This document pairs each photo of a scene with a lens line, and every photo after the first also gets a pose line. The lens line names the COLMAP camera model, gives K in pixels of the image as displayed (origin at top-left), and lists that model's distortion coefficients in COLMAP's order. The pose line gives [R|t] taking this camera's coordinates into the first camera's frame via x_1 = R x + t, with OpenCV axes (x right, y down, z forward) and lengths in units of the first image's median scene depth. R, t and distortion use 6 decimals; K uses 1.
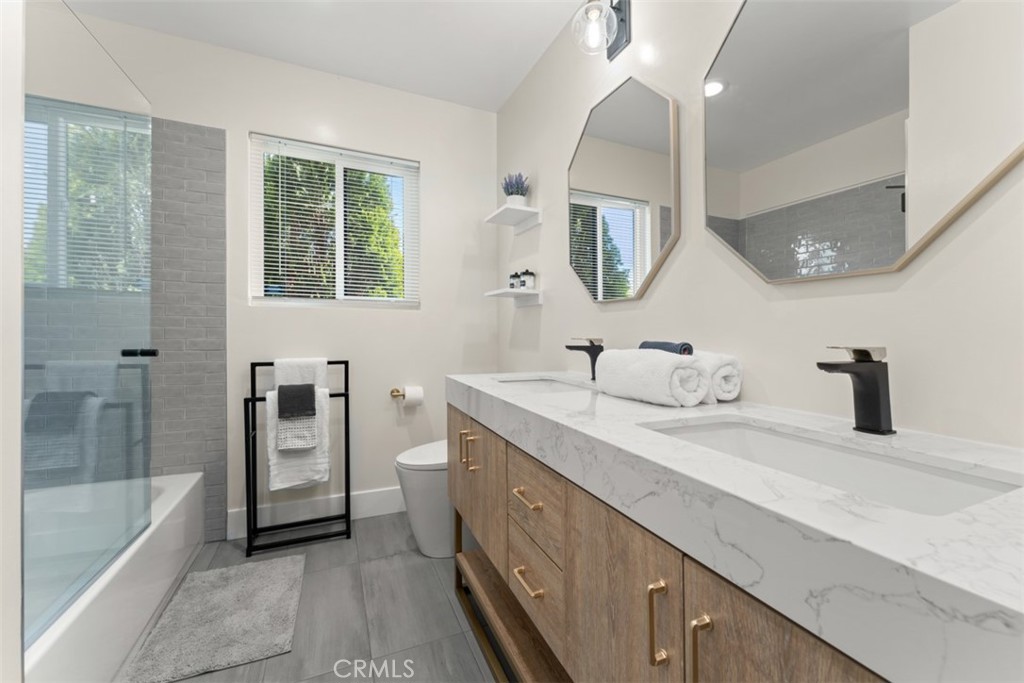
lens RADIAL K [[422.3, 0, 515.1], [0, 422.3, 337.1], [0, 0, 1]] dist [-0.001347, -0.000736]
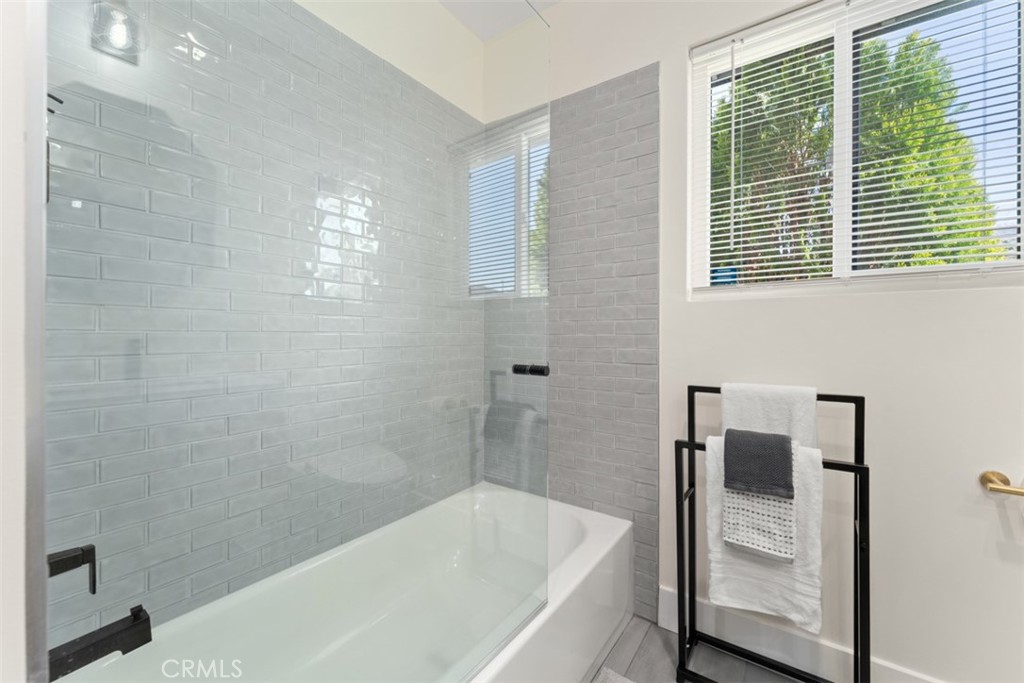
lens RADIAL K [[422.3, 0, 510.8], [0, 422.3, 343.1], [0, 0, 1]] dist [-0.001347, -0.000736]
pose [[0.524239, 0.004668, -0.851558, -0.200782], [-0.005420, 0.999983, 0.002145, -0.006815], [0.851554, 0.003491, 0.524255, 0.404842]]
